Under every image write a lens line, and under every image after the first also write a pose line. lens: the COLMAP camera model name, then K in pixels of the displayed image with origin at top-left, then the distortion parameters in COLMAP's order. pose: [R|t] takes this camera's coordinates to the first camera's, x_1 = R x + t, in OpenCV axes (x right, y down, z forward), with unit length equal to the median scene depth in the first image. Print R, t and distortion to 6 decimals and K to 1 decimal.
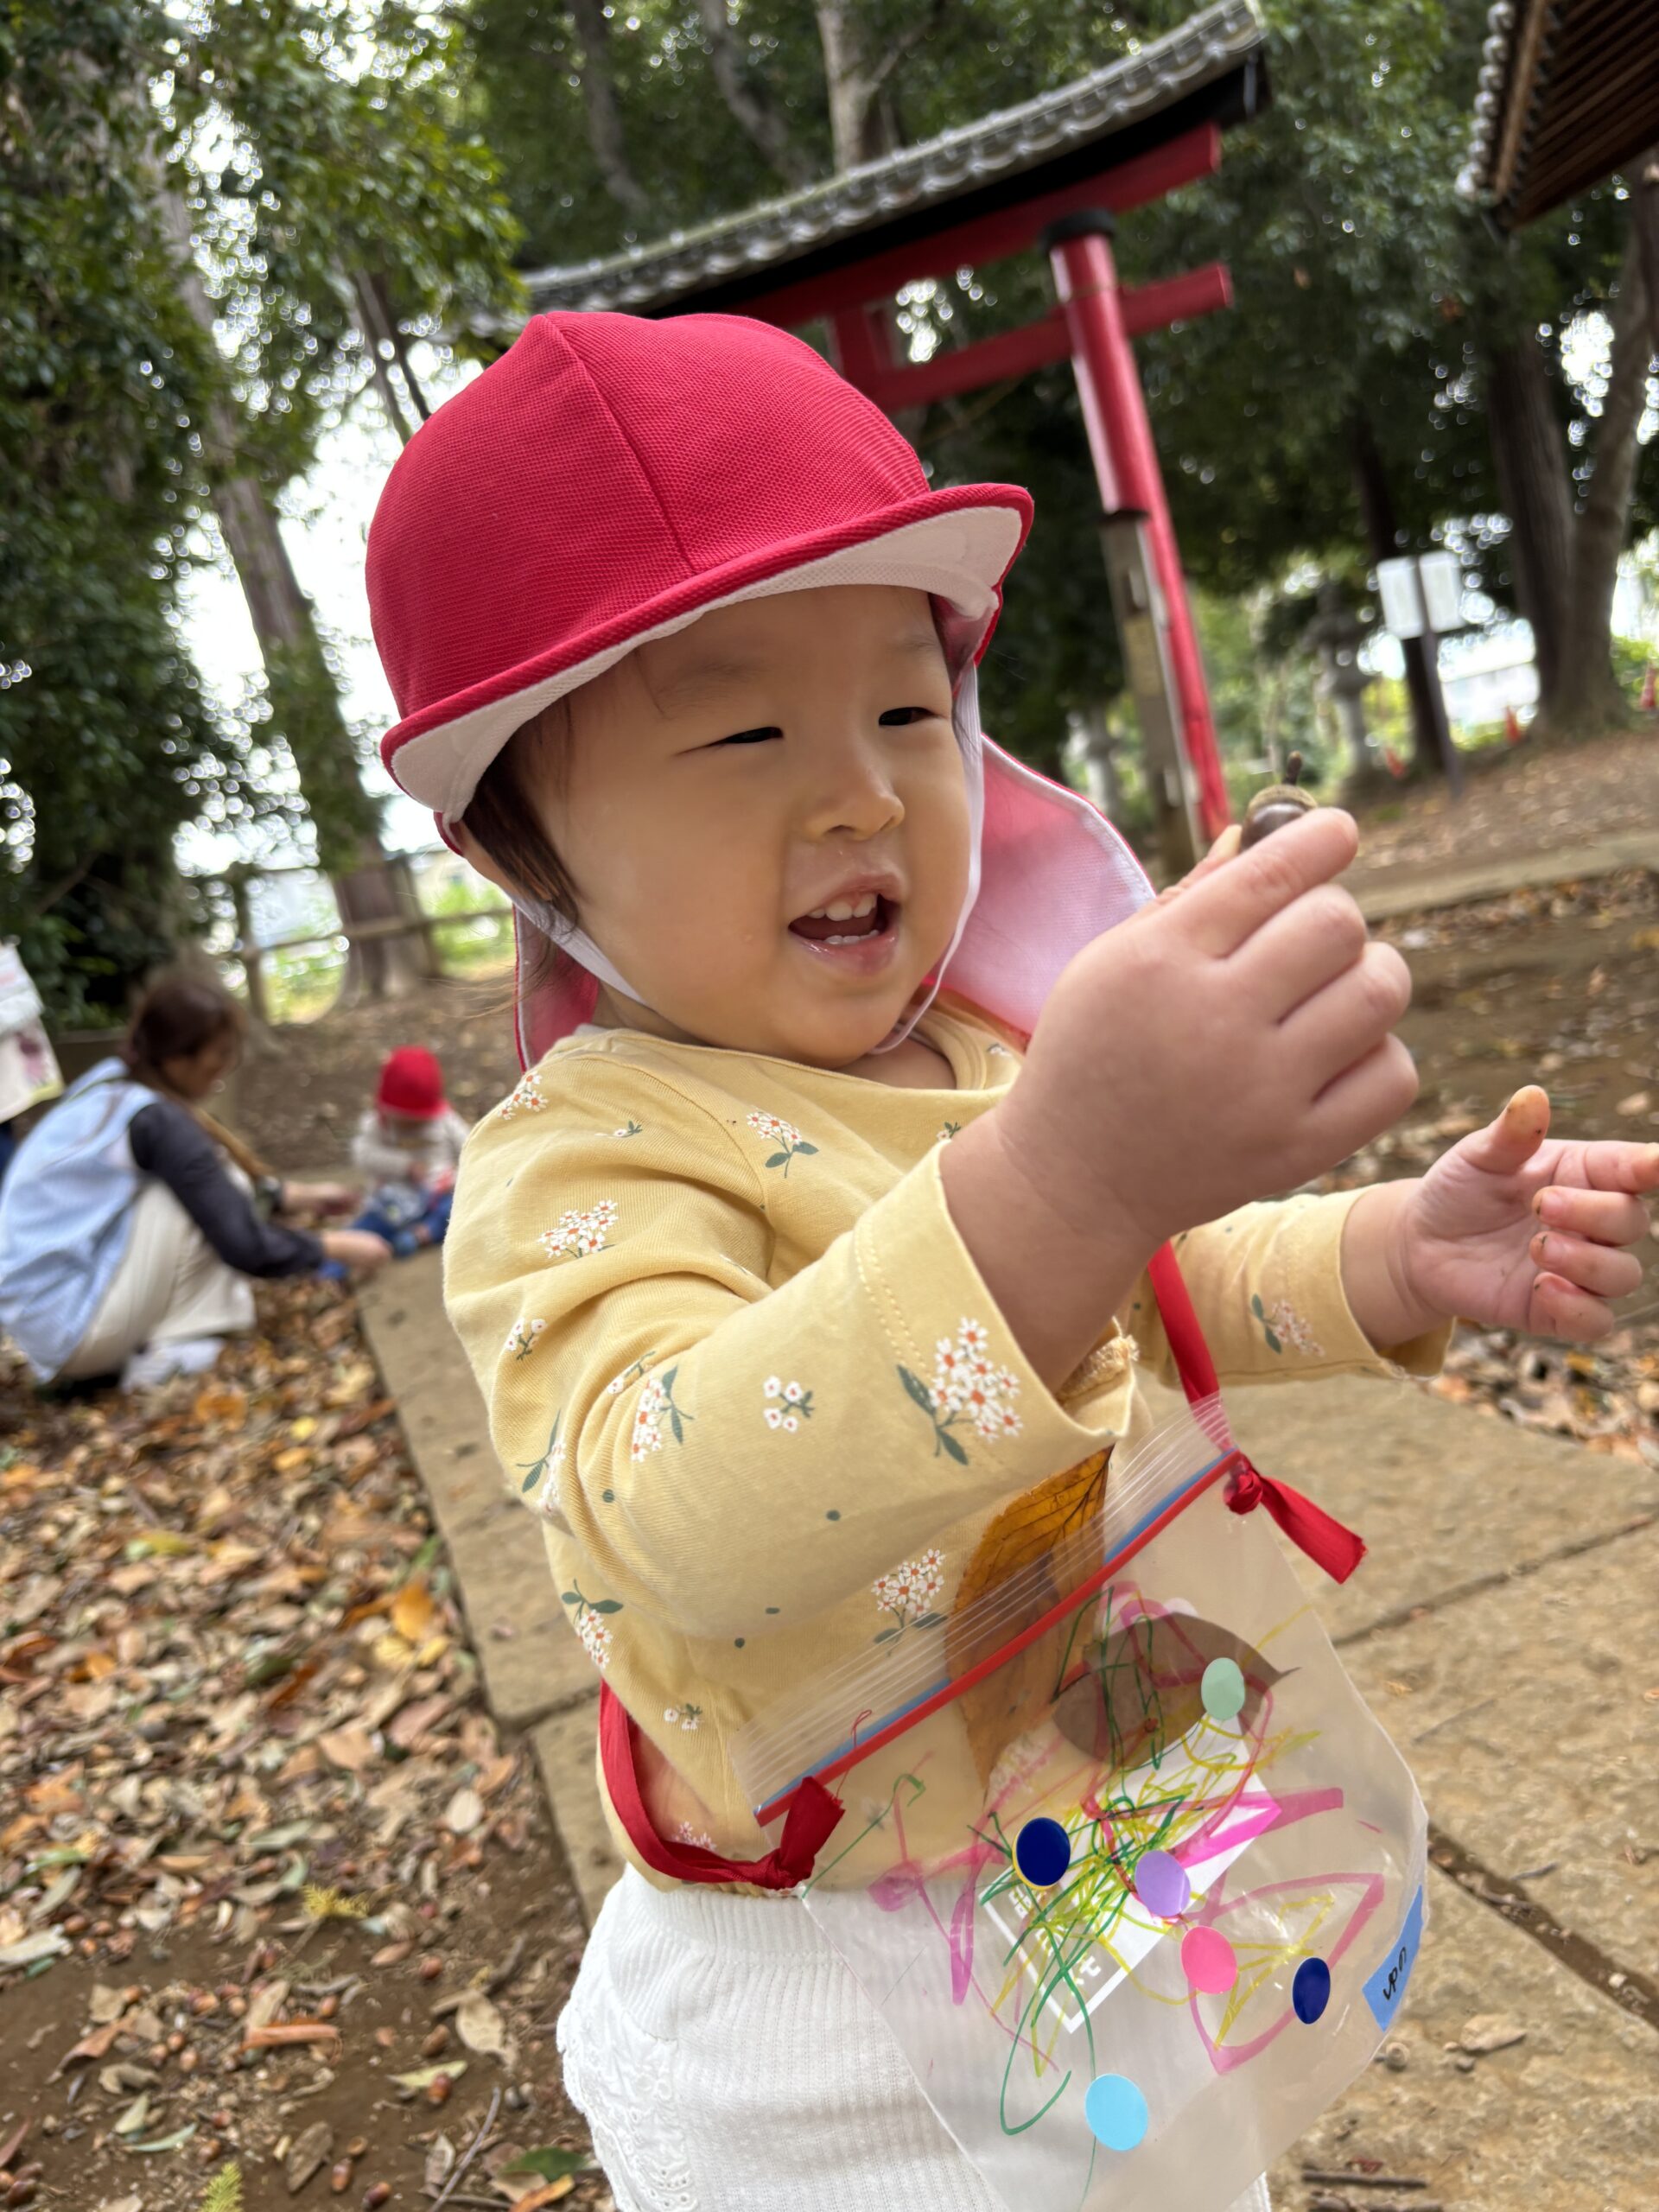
lens RADIAL K [[1720.6, 0, 829.1], [0, 1720.6, 1105.8], [0, 0, 1]] dist [0.014005, -0.046442]
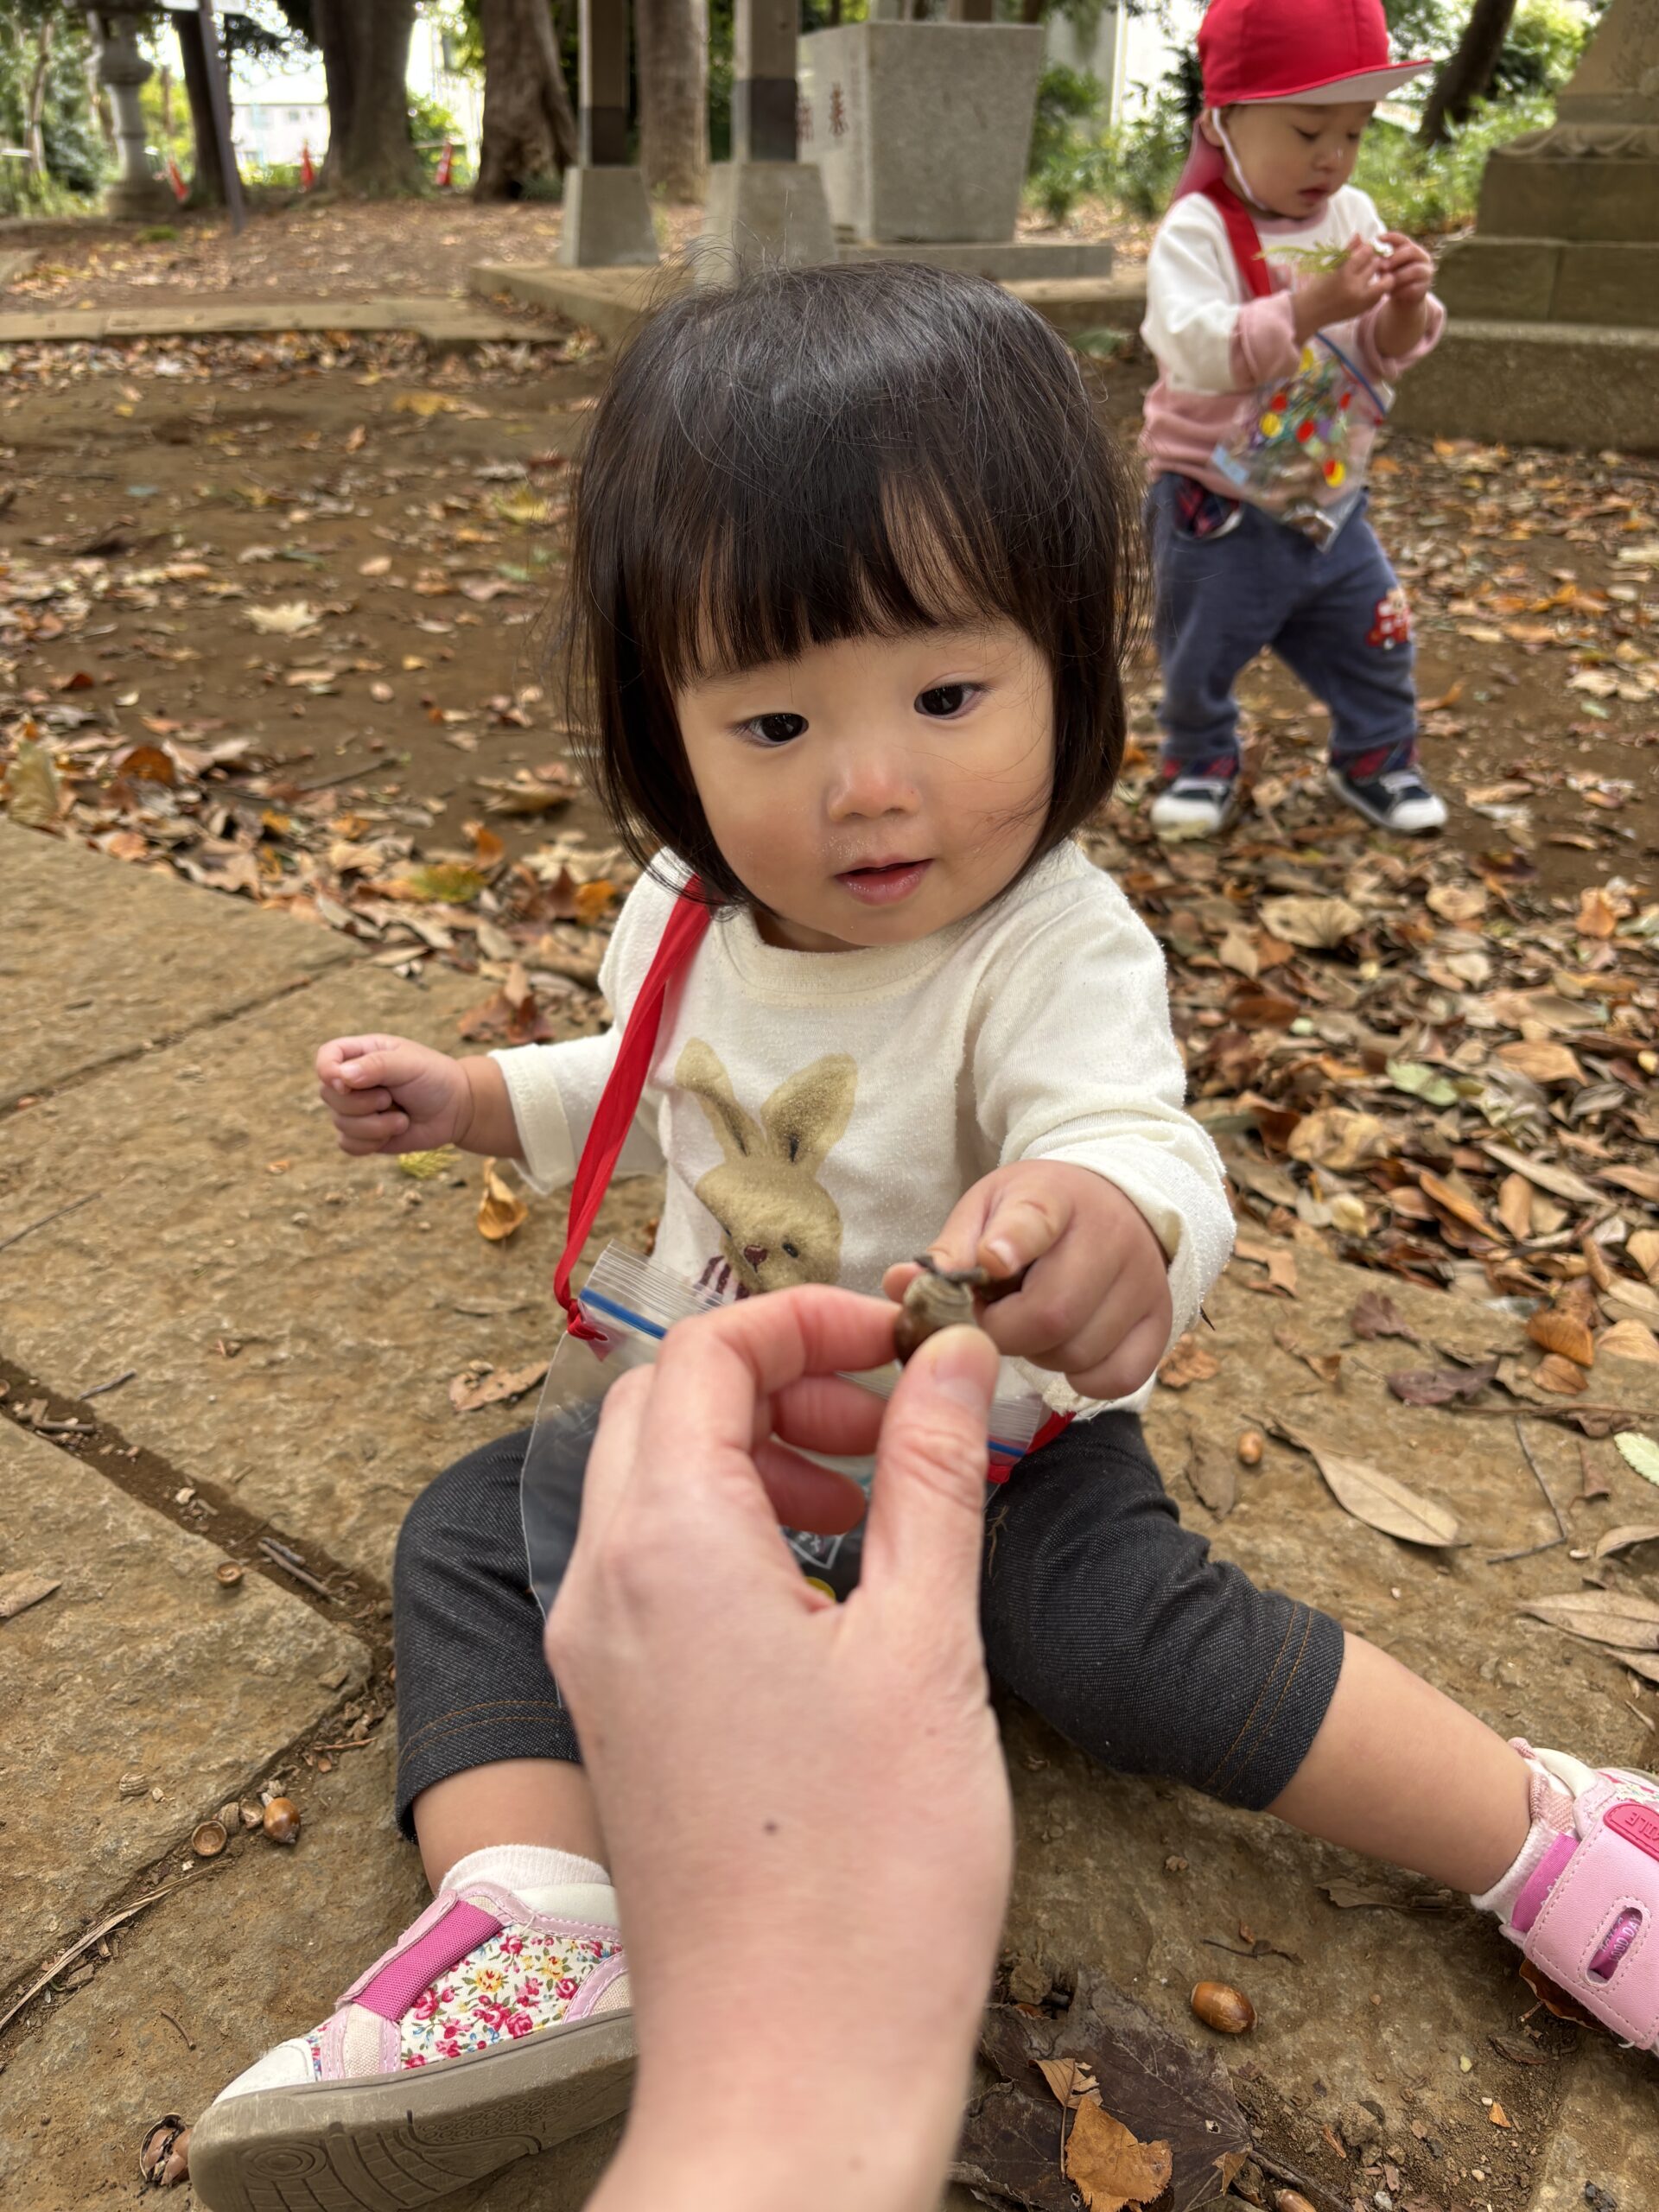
lens RADIAL K [[1720.6, 0, 828.5], [0, 1720.6, 1106.5], [0, 0, 1]] dist [0.014005, -0.046442]
pose [[0.787230, -0.089970, 0.610061, 0.147015], [-0.088108, 0.962739, 0.255677, 0.054263], [-0.610333, -0.255027, 0.749970, 0.149792]]
